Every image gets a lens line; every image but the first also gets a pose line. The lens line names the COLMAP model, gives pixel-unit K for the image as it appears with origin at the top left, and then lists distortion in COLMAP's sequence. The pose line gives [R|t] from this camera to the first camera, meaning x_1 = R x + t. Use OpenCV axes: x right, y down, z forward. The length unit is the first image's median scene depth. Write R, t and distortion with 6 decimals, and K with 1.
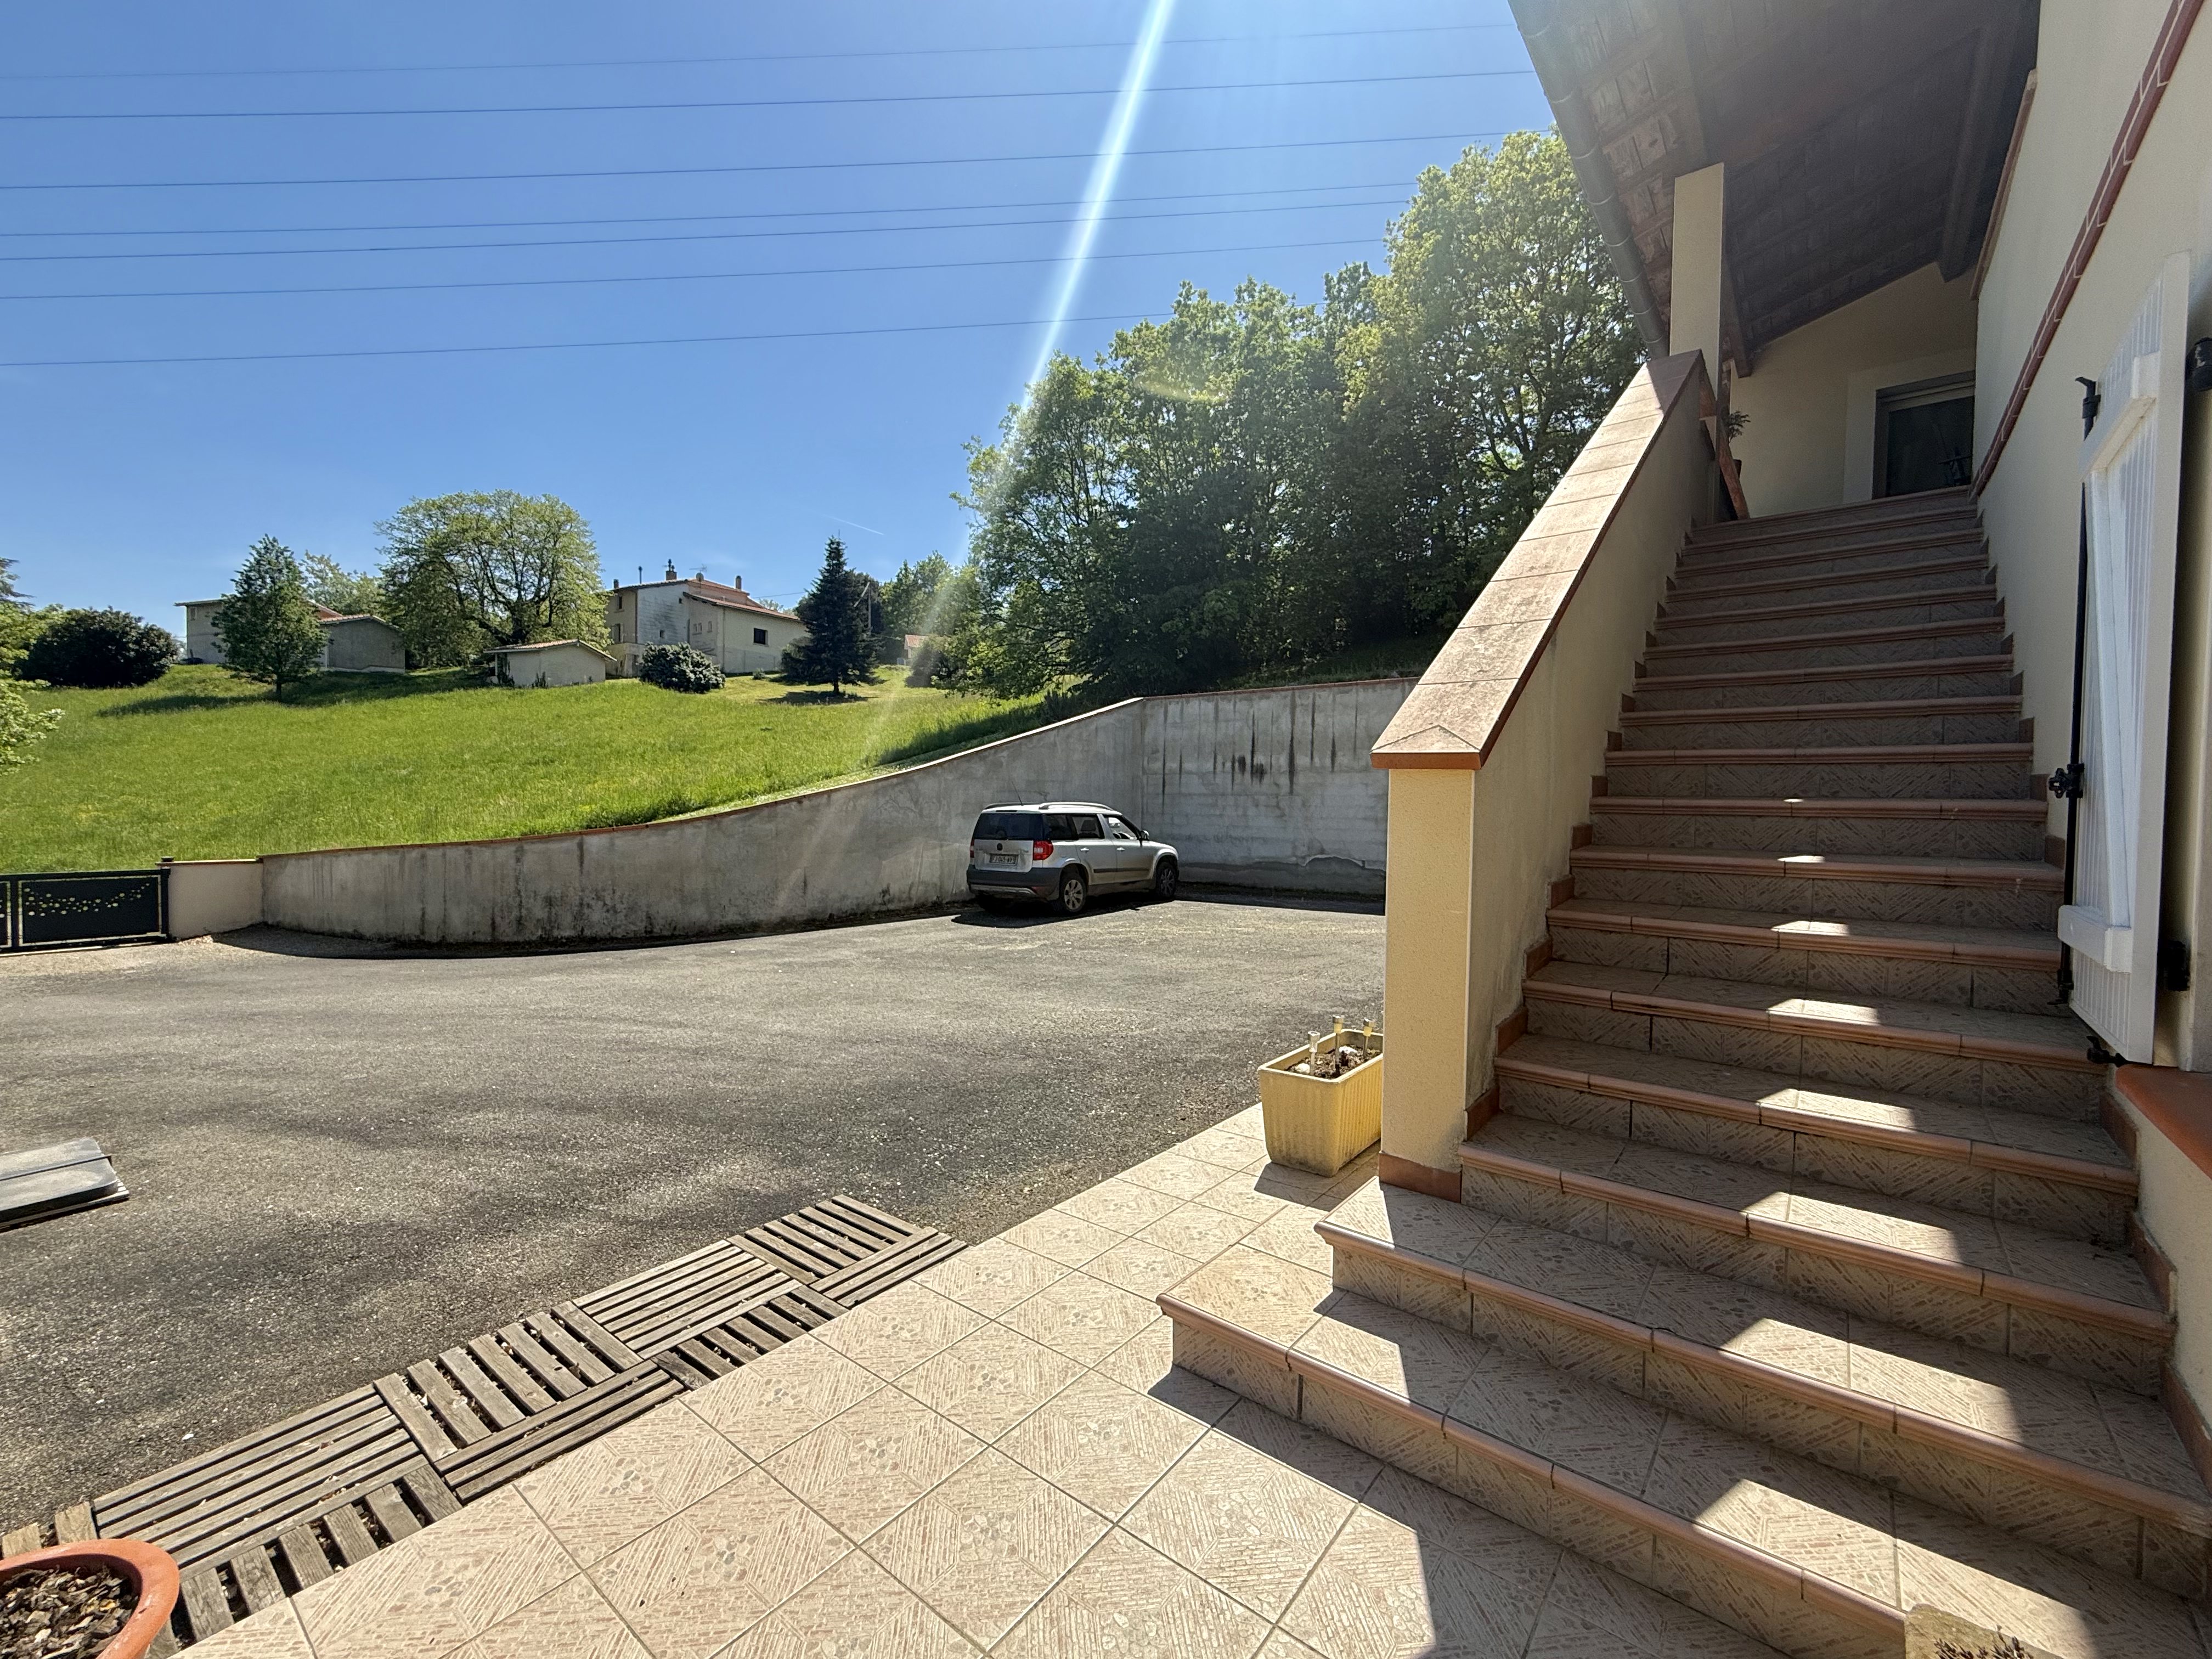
lens RADIAL K [[917.5, 0, 1106.0], [0, 917.5, 829.5], [0, 0, 1]] dist [0.001328, -0.000101]
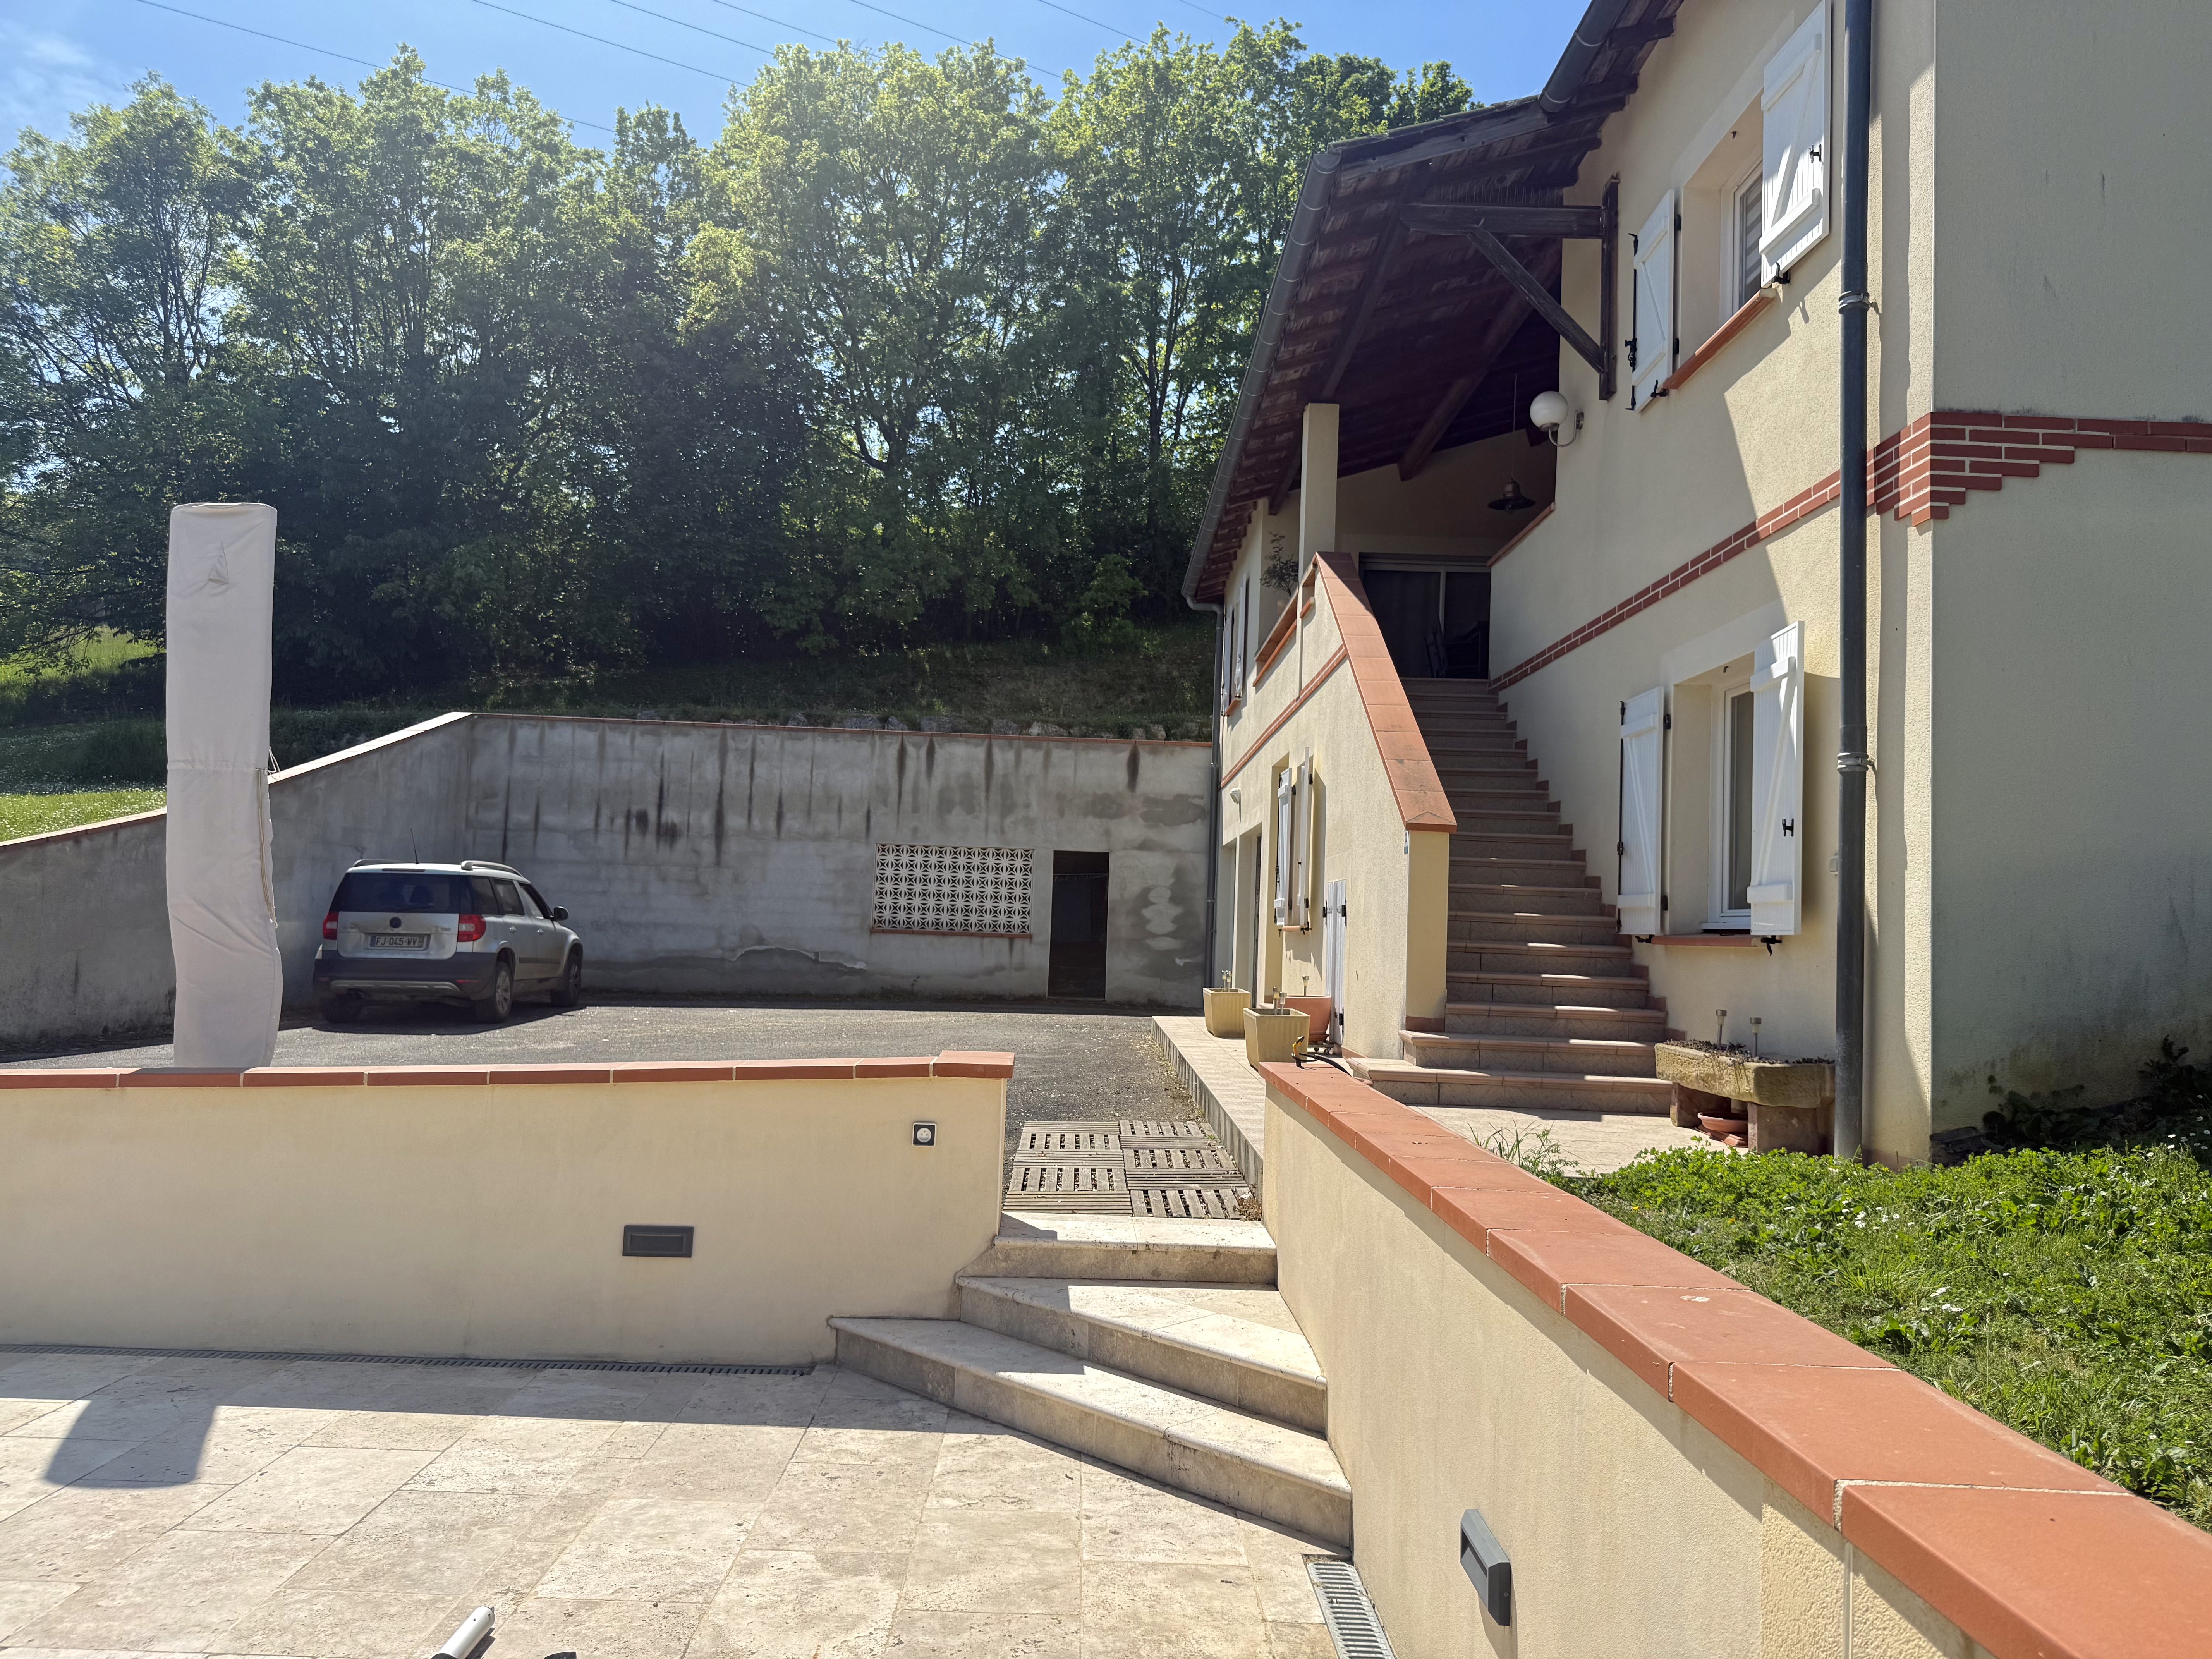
lens RADIAL K [[1551.7, 0, 1106.0], [0, 1551.7, 829.5], [0, 0, 1]] dist [0.139454, -0.207705]
pose [[0.774041, 0.055294, 0.630716, -0.358472], [-0.006411, 0.996813, -0.079522, 0.031866], [-0.633103, 0.057510, 0.771928, -0.190035]]
